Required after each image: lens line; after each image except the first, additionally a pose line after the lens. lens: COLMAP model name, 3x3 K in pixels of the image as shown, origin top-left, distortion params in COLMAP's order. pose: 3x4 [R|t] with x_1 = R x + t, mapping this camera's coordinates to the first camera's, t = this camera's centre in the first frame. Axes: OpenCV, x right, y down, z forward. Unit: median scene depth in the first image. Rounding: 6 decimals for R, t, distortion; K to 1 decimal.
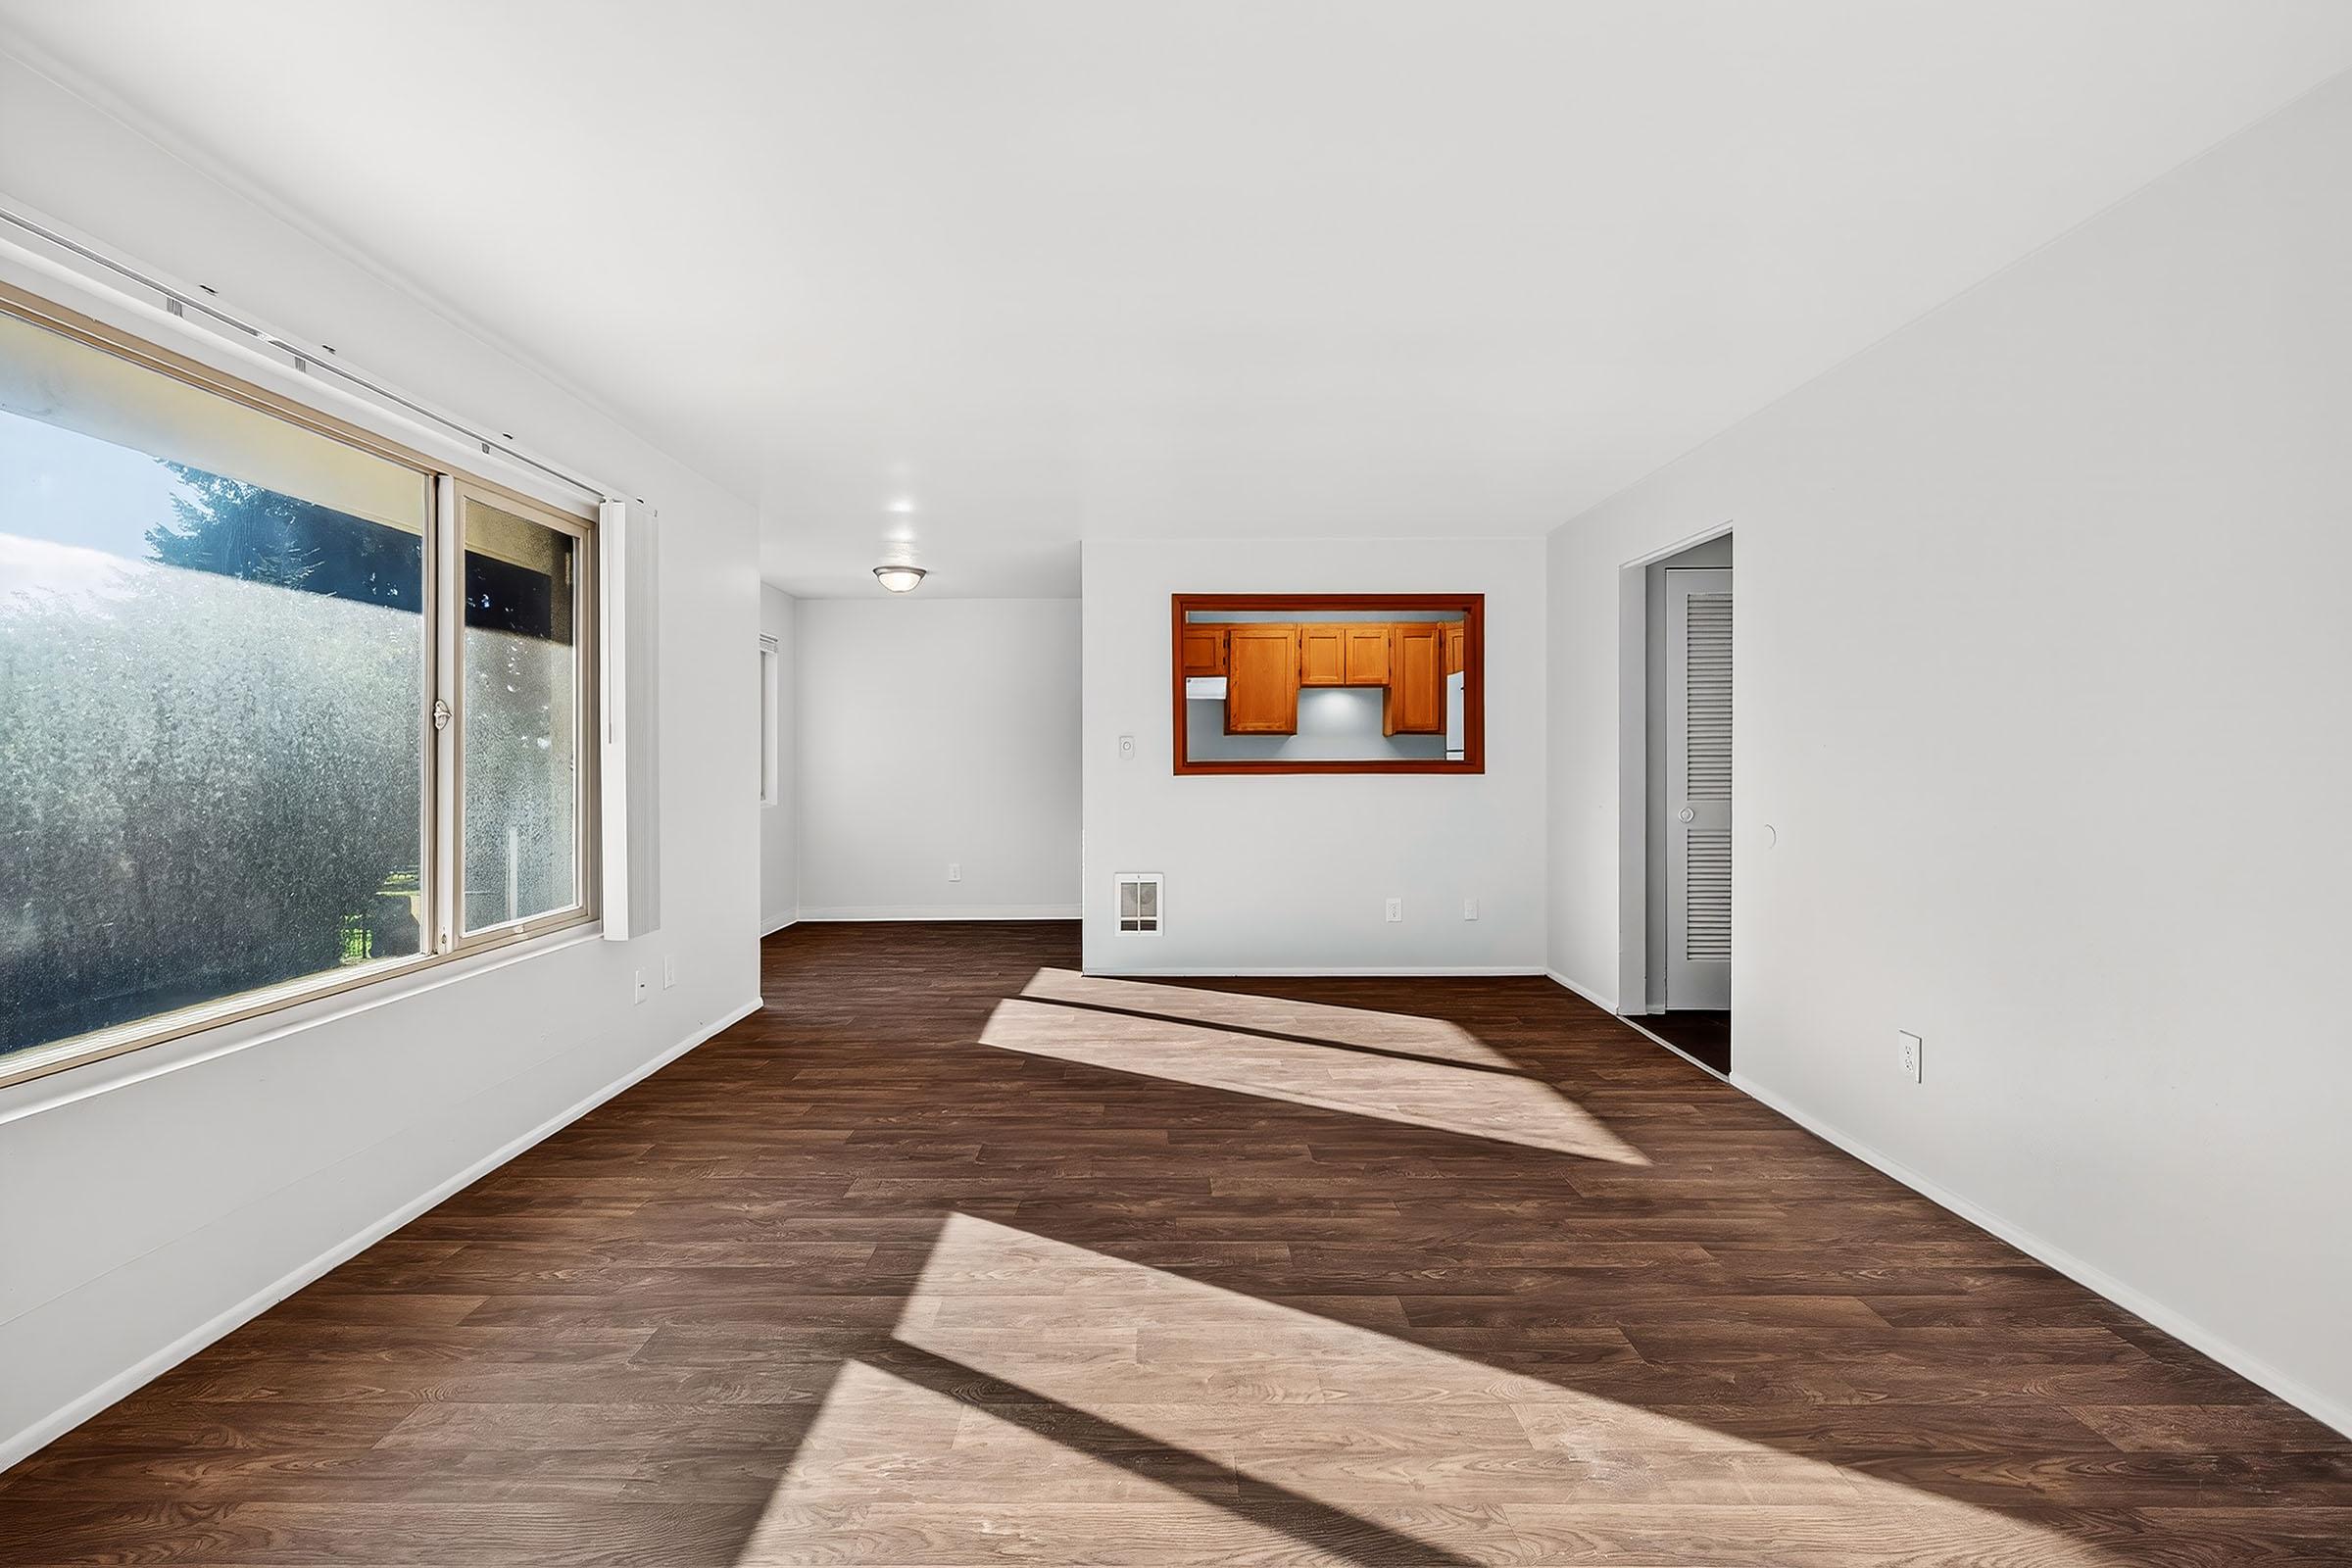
lens RADIAL K [[976.7, 0, 1158.6], [0, 976.7, 745.7], [0, 0, 1]] dist [0.003488, -0.000648]
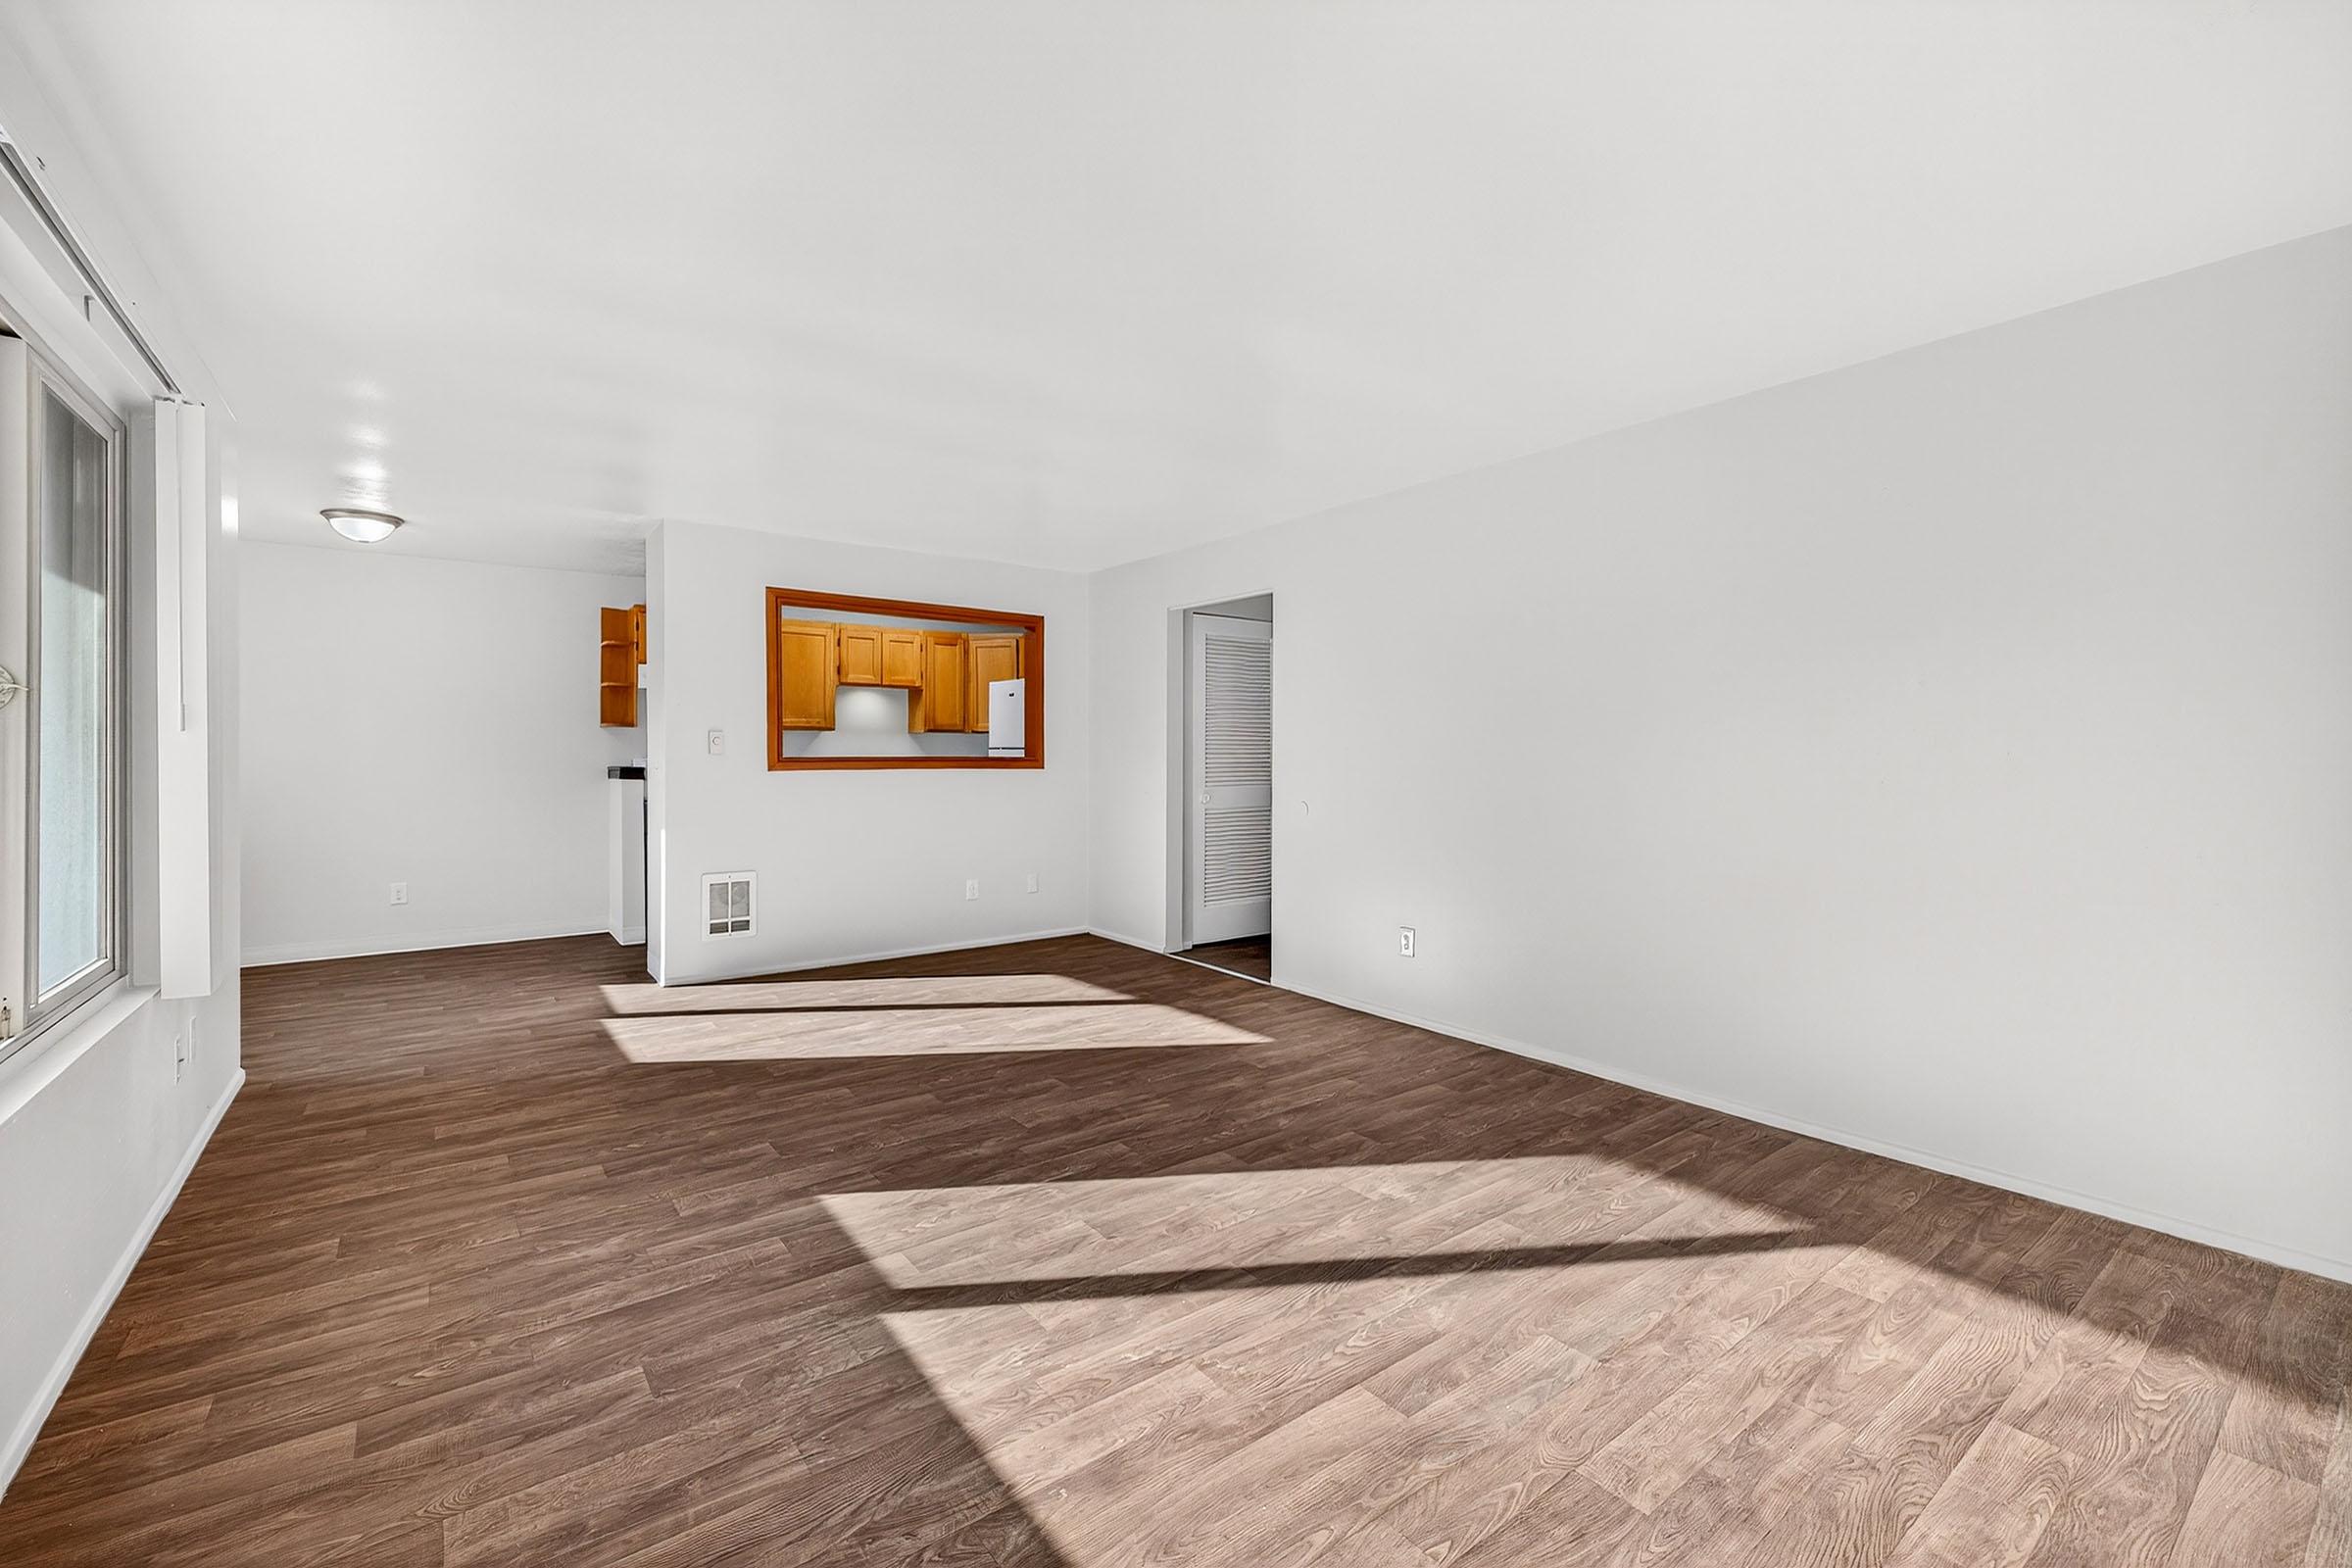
lens RADIAL K [[976.7, 0, 1107.9], [0, 976.7, 752.1], [0, 0, 1]] dist [0.003488, -0.000648]
pose [[0.812393, 0.005078, 0.583089, -0.581779], [-0.011009, 0.999917, 0.006629, 0.001671], [-0.583007, -0.011804, 0.812381, -0.003966]]
